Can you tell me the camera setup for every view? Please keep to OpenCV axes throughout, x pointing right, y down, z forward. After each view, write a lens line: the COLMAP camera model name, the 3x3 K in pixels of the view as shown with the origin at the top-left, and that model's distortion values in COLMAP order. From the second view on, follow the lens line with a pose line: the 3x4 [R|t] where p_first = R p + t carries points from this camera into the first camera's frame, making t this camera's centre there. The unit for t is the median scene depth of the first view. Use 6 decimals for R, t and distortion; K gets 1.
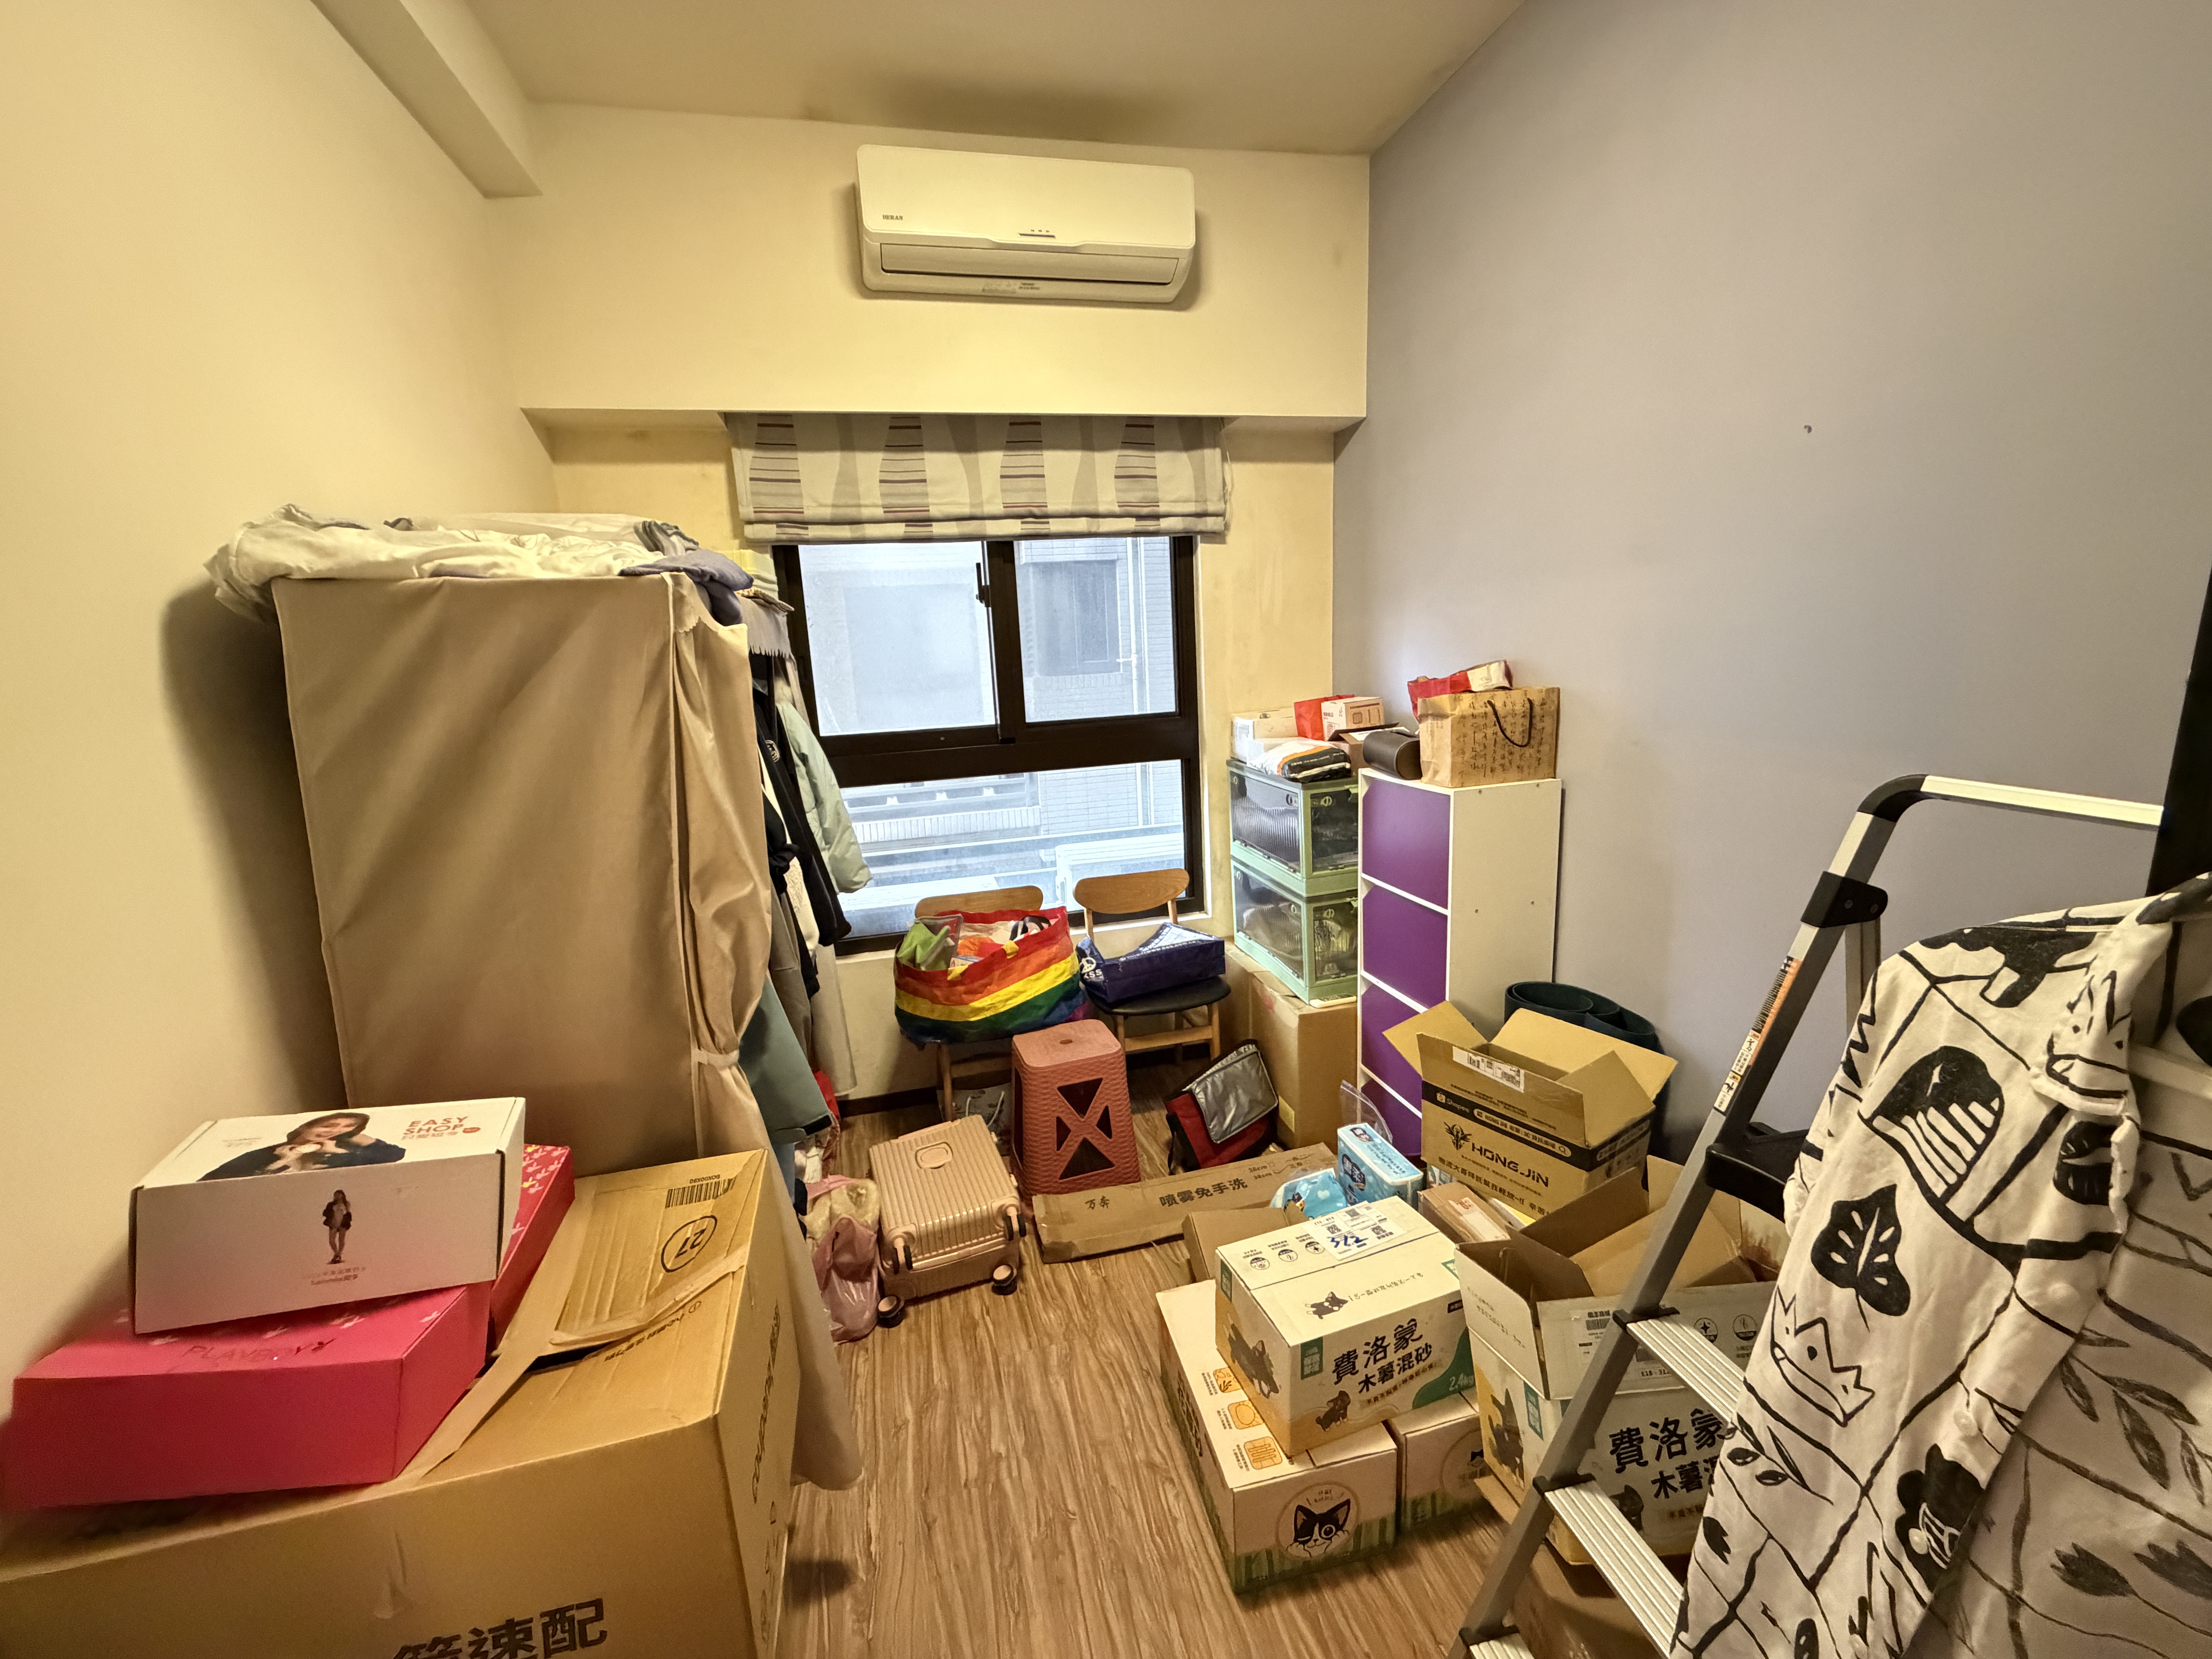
lens RADIAL K [[885.9, 0, 1103.1], [0, 885.9, 825.9], [0, 0, 1]] dist [0.002490, 0.000114]
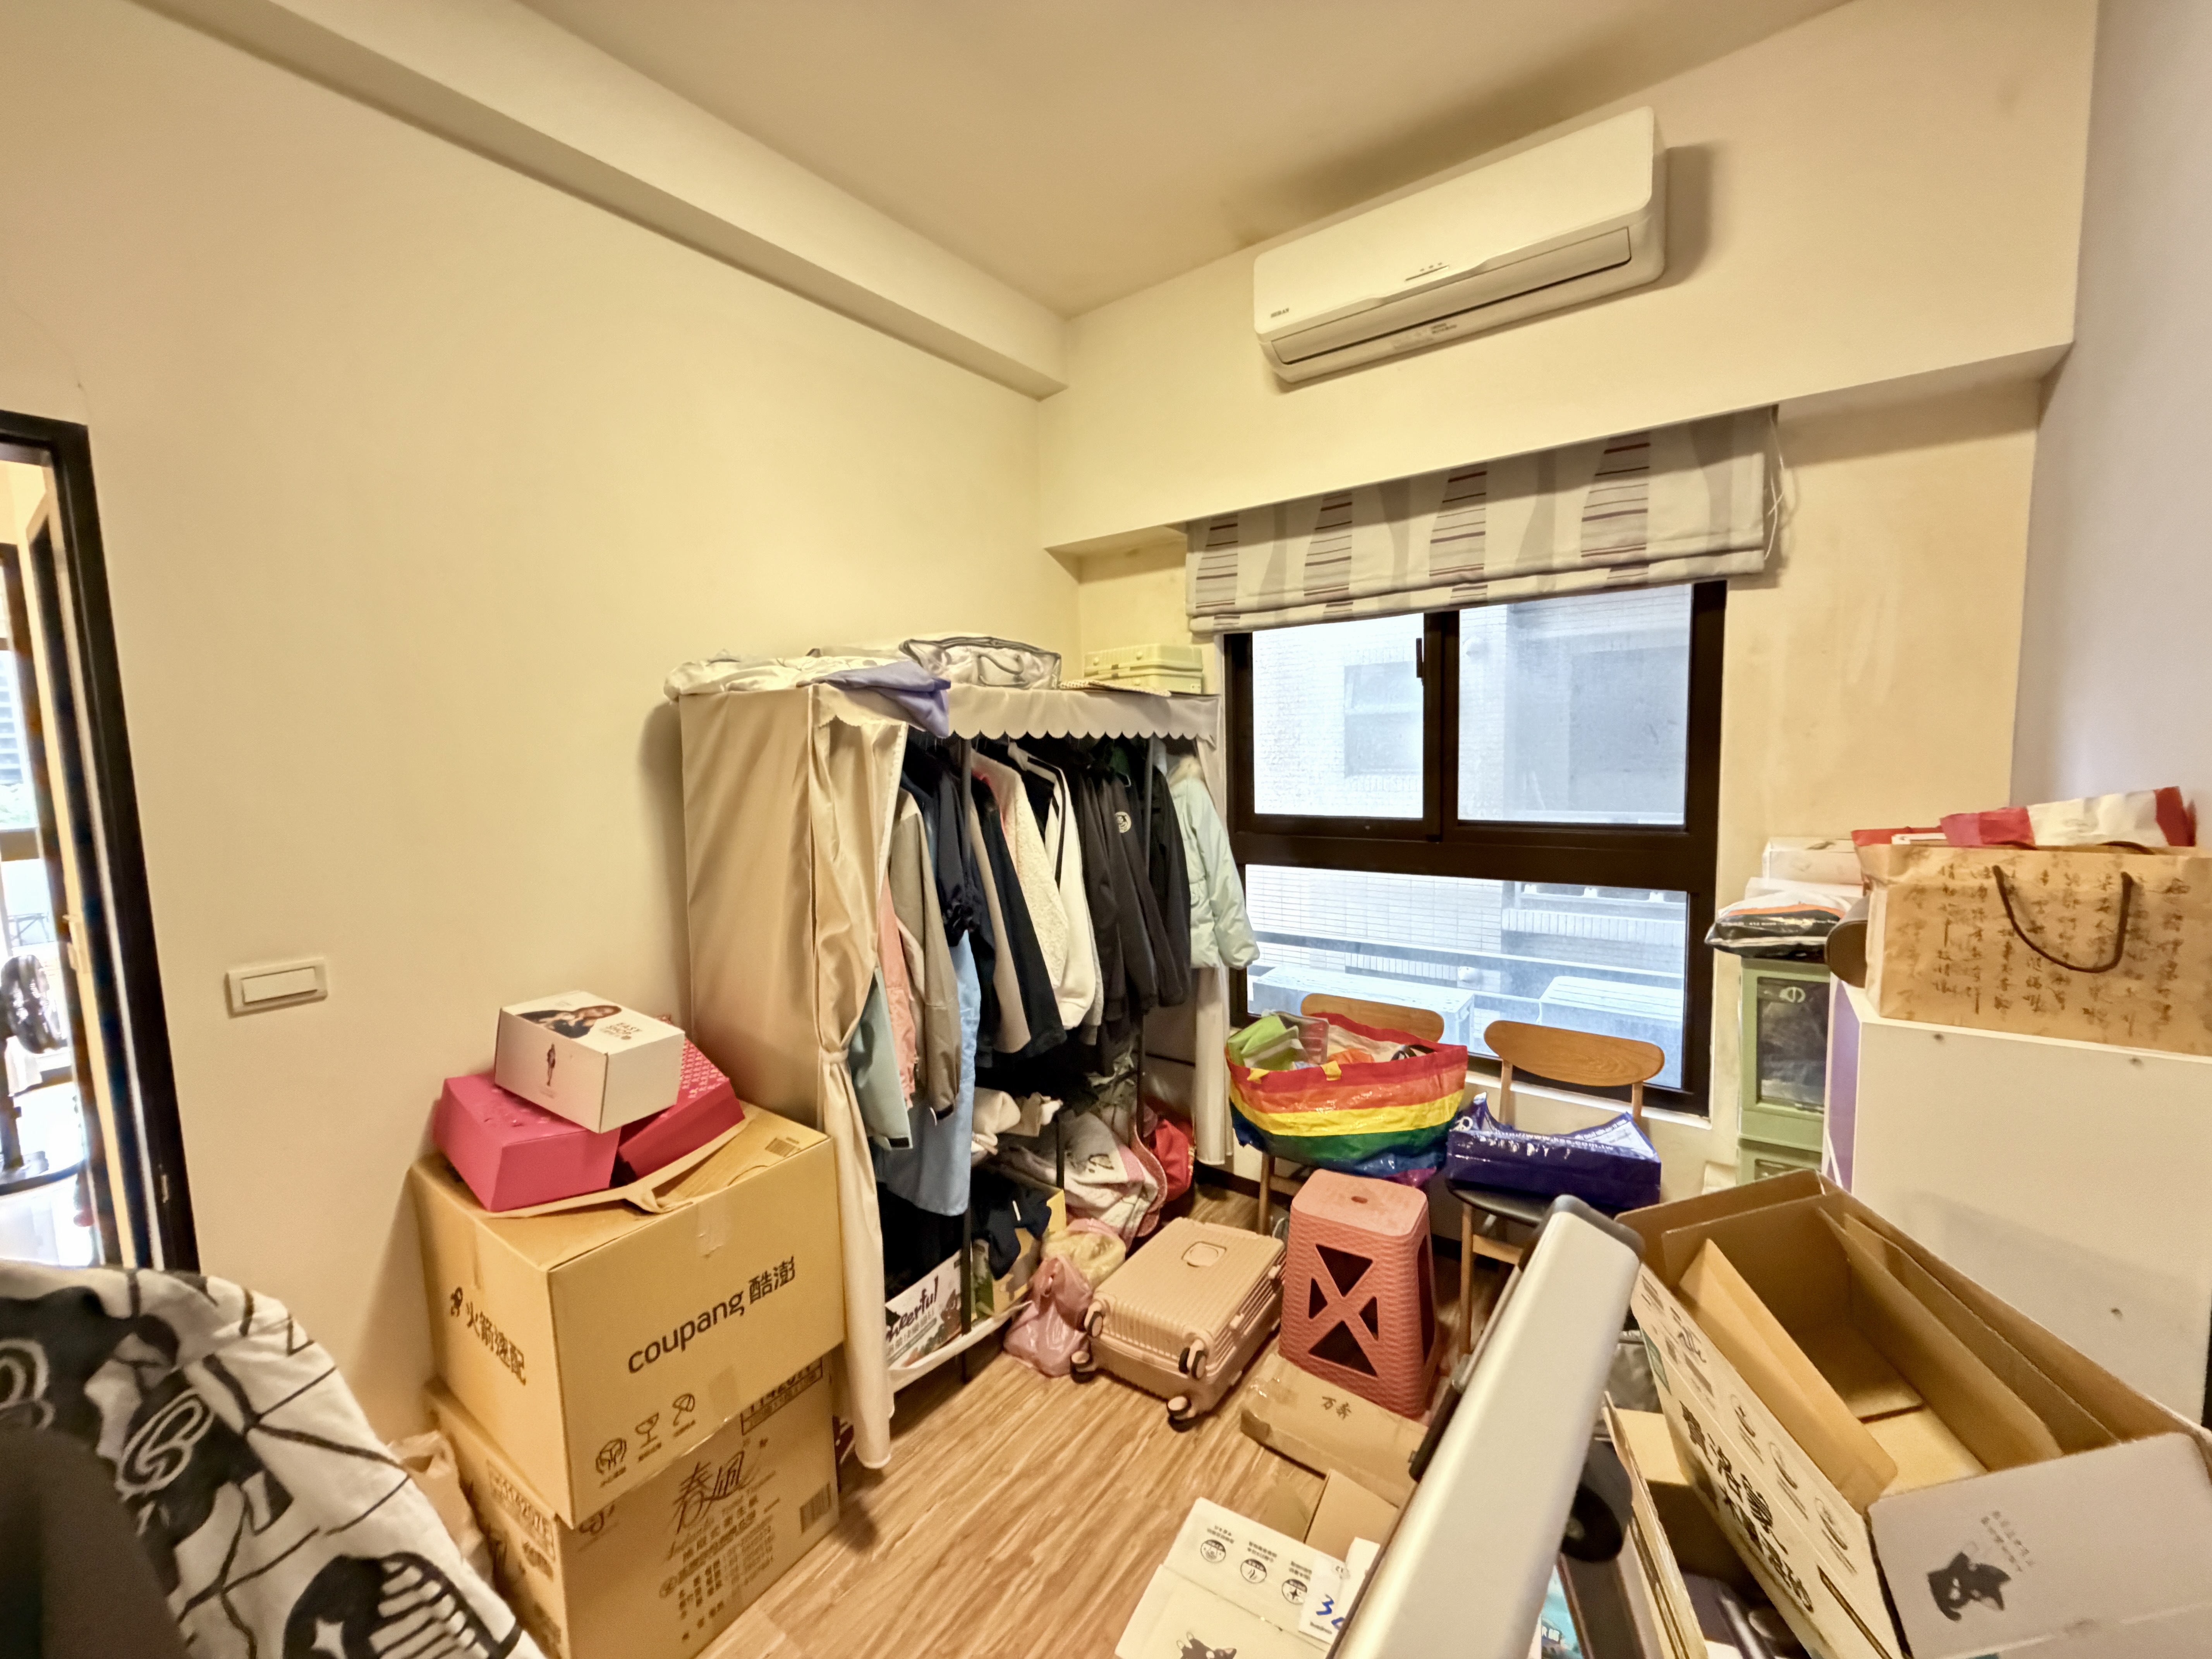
lens RADIAL K [[885.9, 0, 1102.6], [0, 885.9, 826.2], [0, 0, 1]] dist [0.002490, 0.000114]
pose [[0.637370, 0.104443, -0.763447, 0.383788], [-0.158296, 0.987387, 0.002924, -0.065330], [0.754123, 0.118987, 0.645864, 0.218466]]
